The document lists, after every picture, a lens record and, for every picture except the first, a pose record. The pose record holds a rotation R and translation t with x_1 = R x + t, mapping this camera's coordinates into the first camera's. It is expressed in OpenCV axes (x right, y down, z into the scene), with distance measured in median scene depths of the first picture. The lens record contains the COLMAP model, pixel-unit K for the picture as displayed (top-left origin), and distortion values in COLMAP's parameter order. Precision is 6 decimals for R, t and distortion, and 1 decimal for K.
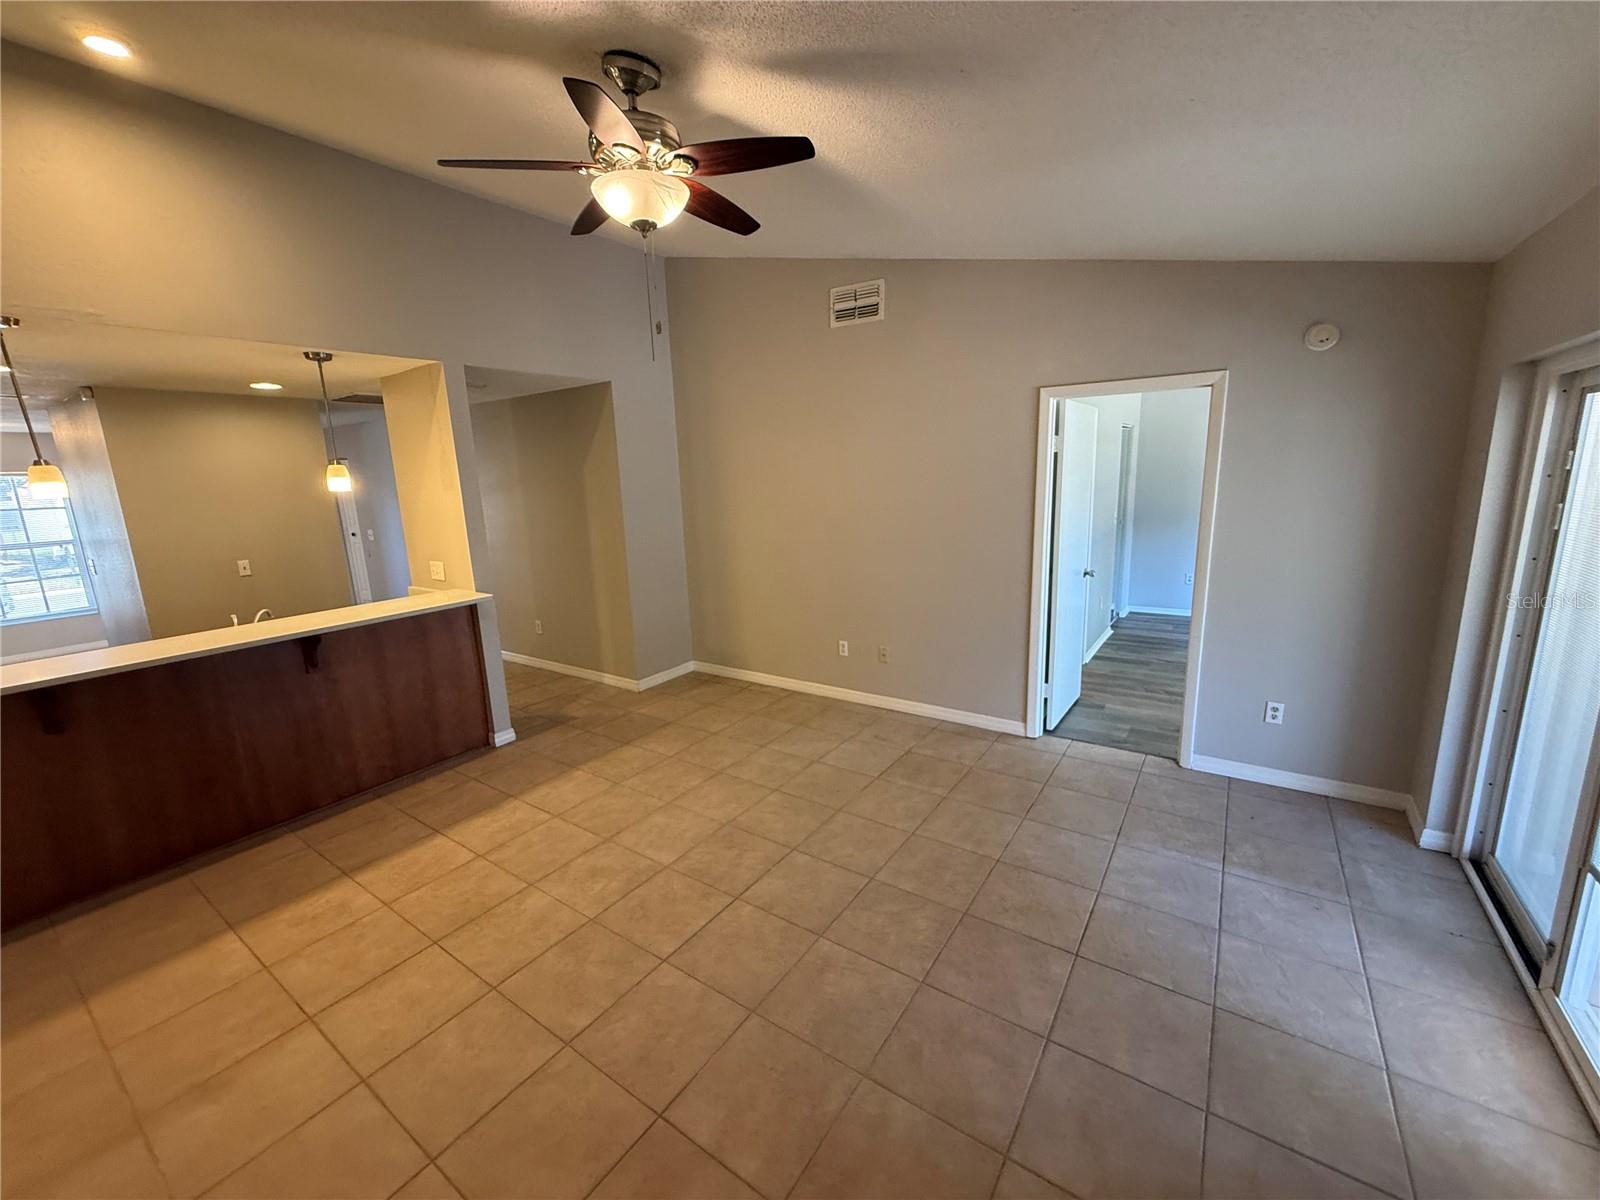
lens RADIAL K [[640.5, 0, 795.5], [0, 640.5, 601.1], [0, 0, 1]] dist [0.000680, 0.000847]
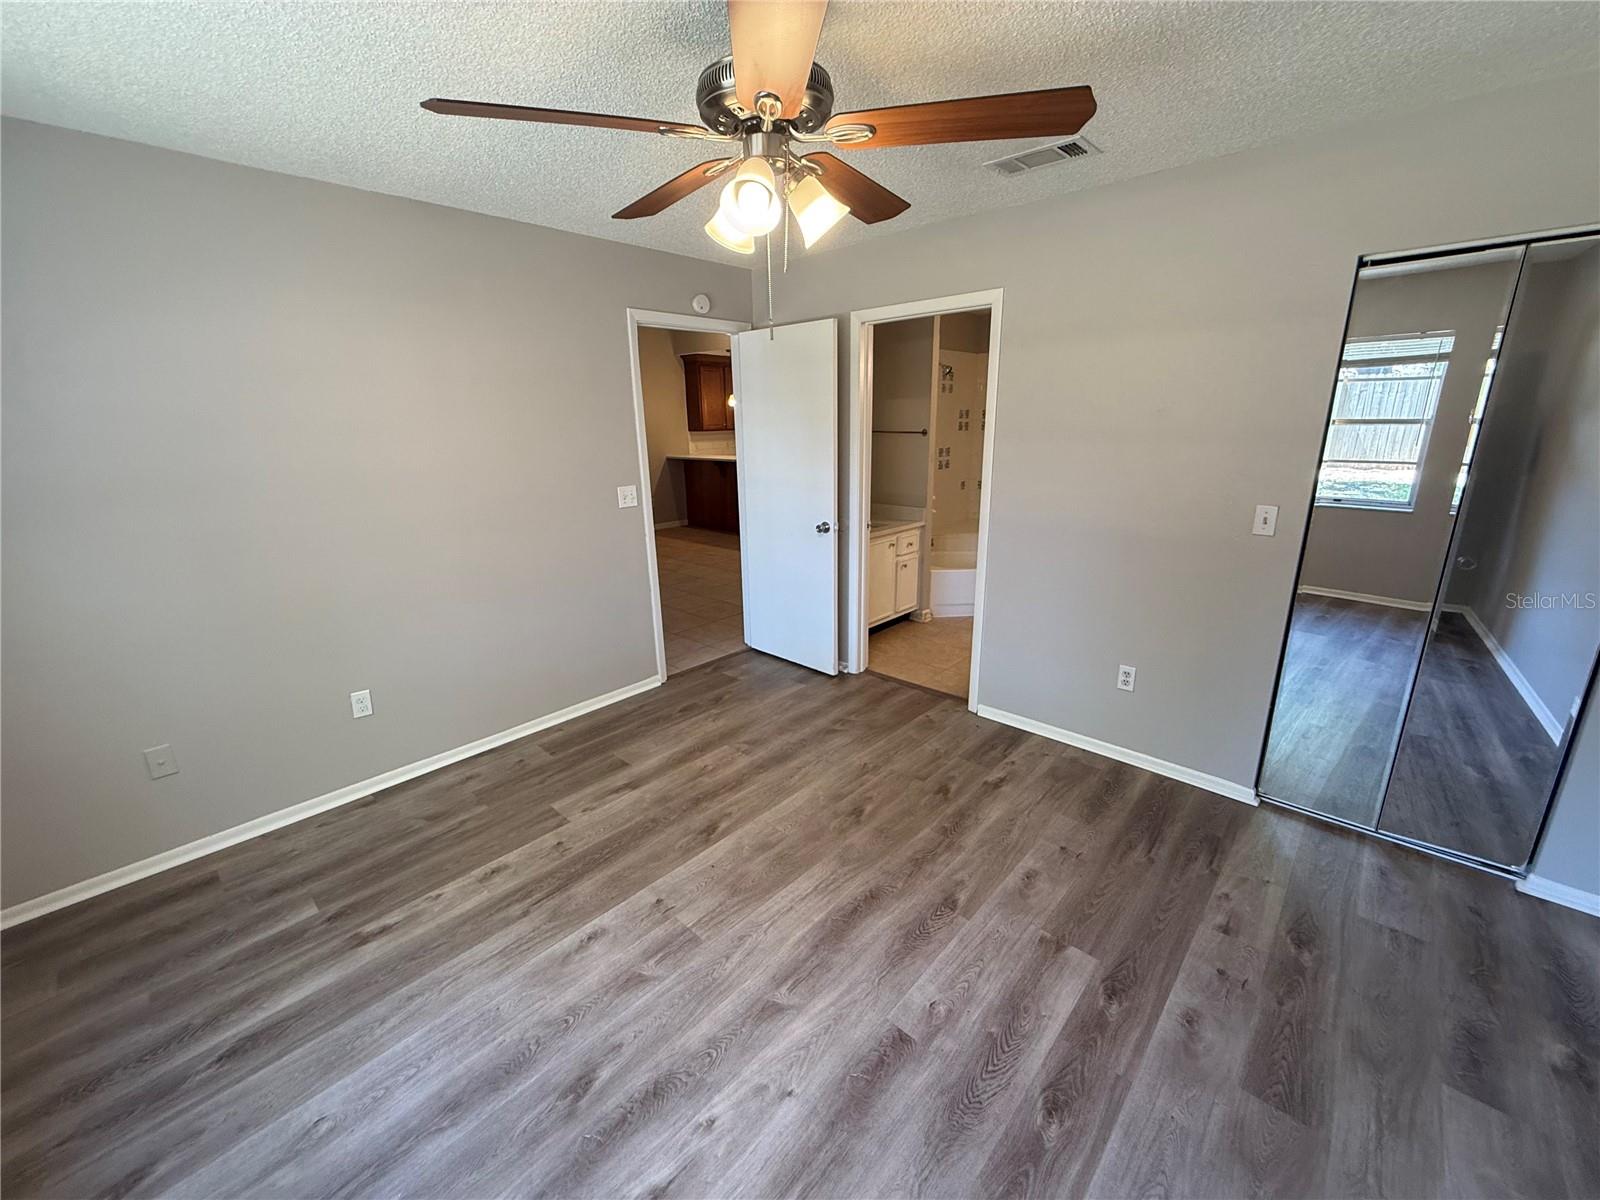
lens RADIAL K [[640.5, 0, 795.5], [0, 640.5, 601.1], [0, 0, 1]] dist [0.000680, 0.000847]
pose [[-0.143945, 0.310257, -0.939692, 1.569623], [-0.173345, 0.926994, 0.332618, -0.281520], [0.974285, 0.210769, -0.079655, 1.285070]]
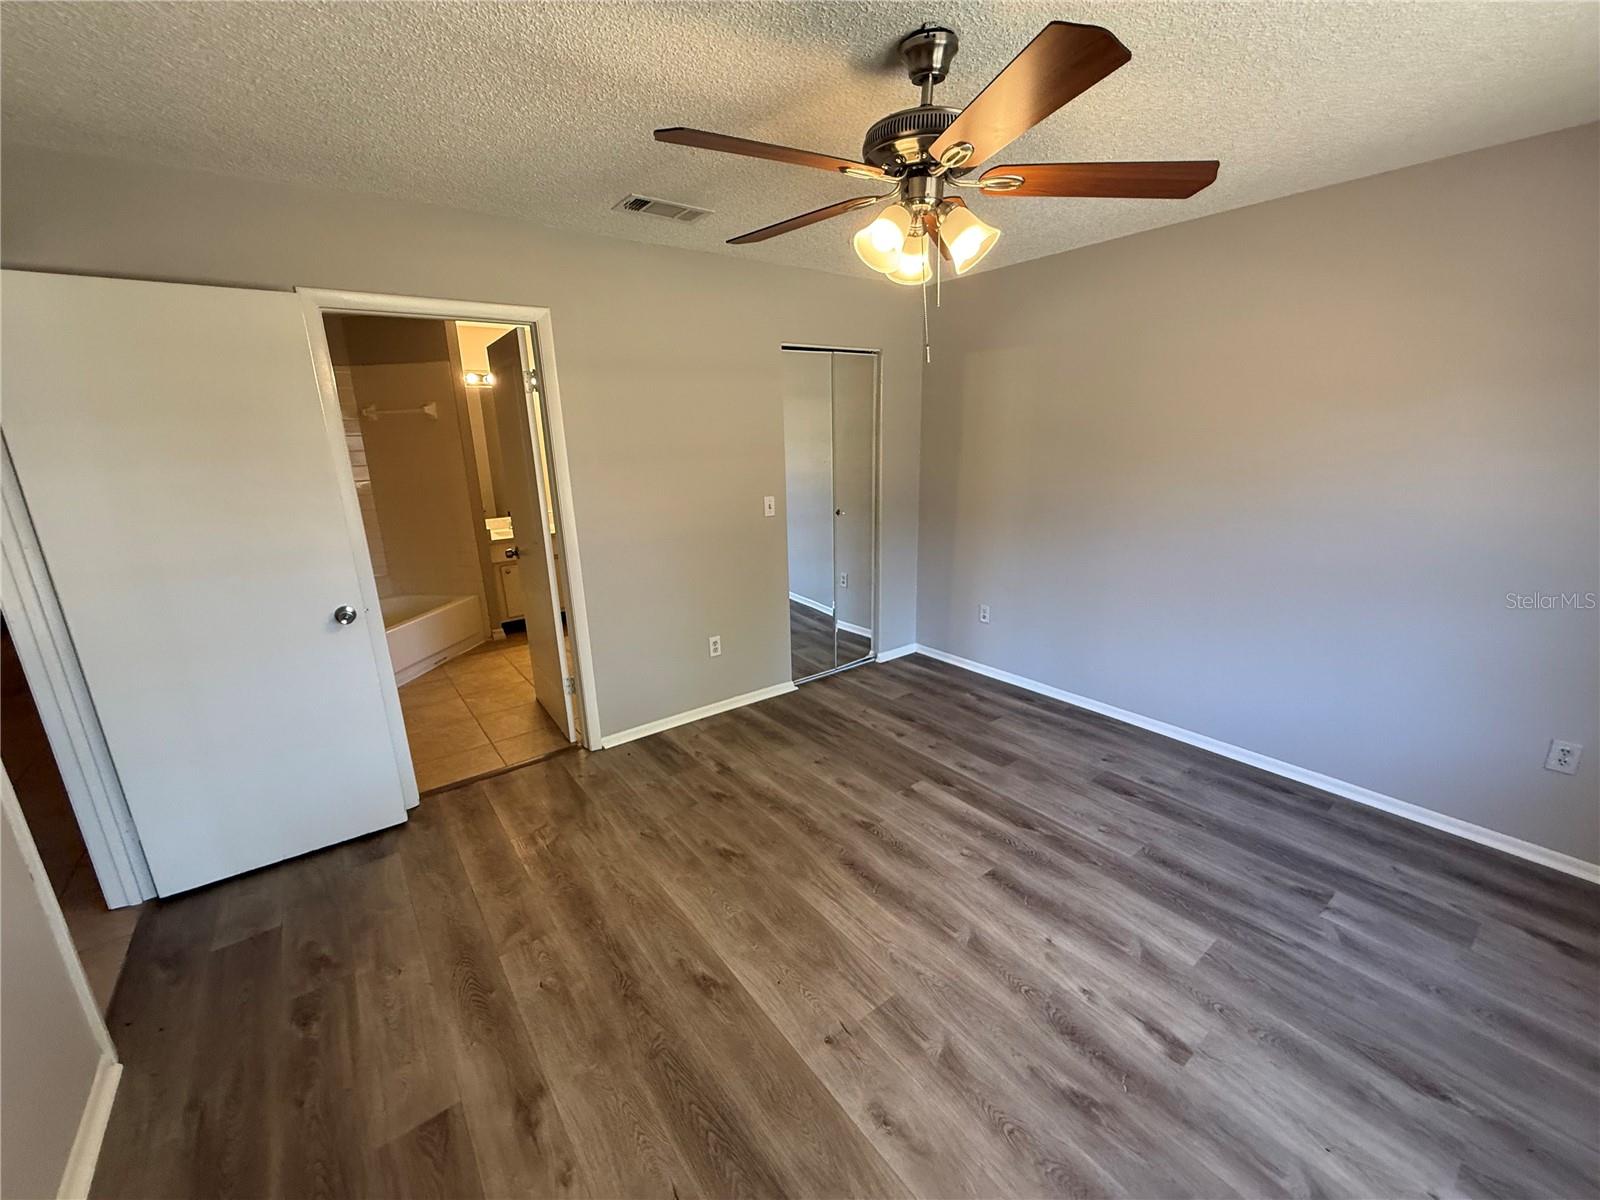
lens RADIAL K [[640.5, 0, 795.5], [0, 640.5, 601.1], [0, 0, 1]] dist [0.000680, 0.000847]
pose [[0.950054, 0.093941, -0.297612, 1.197986], [-0.072732, 0.994009, 0.081580, -0.158843], [0.303493, -0.055859, 0.951195, 0.731787]]
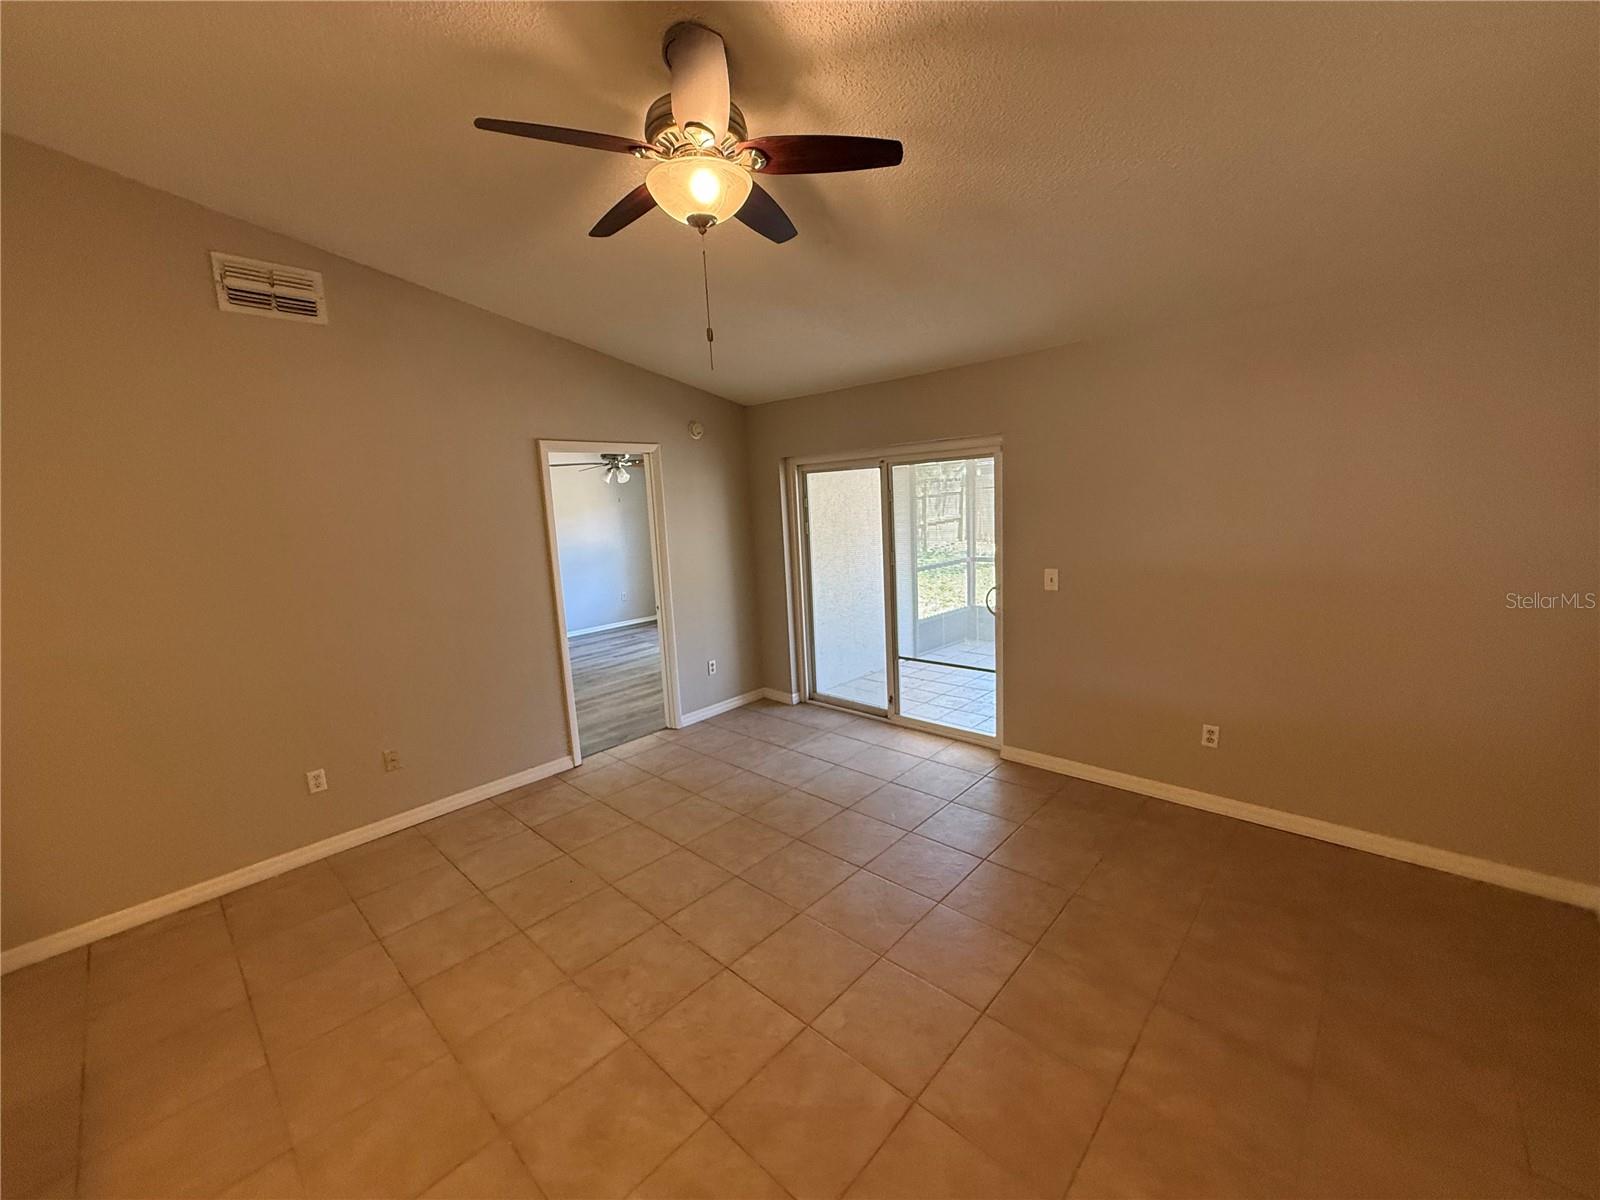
lens RADIAL K [[640.5, 0, 795.5], [0, 640.5, 601.1], [0, 0, 1]] dist [0.000680, 0.000847]
pose [[0.145154, -0.131659, 0.980610, -0.641599], [0.241582, 0.965825, 0.093914, -0.067777], [-0.959463, 0.223266, 0.171999, 0.458643]]
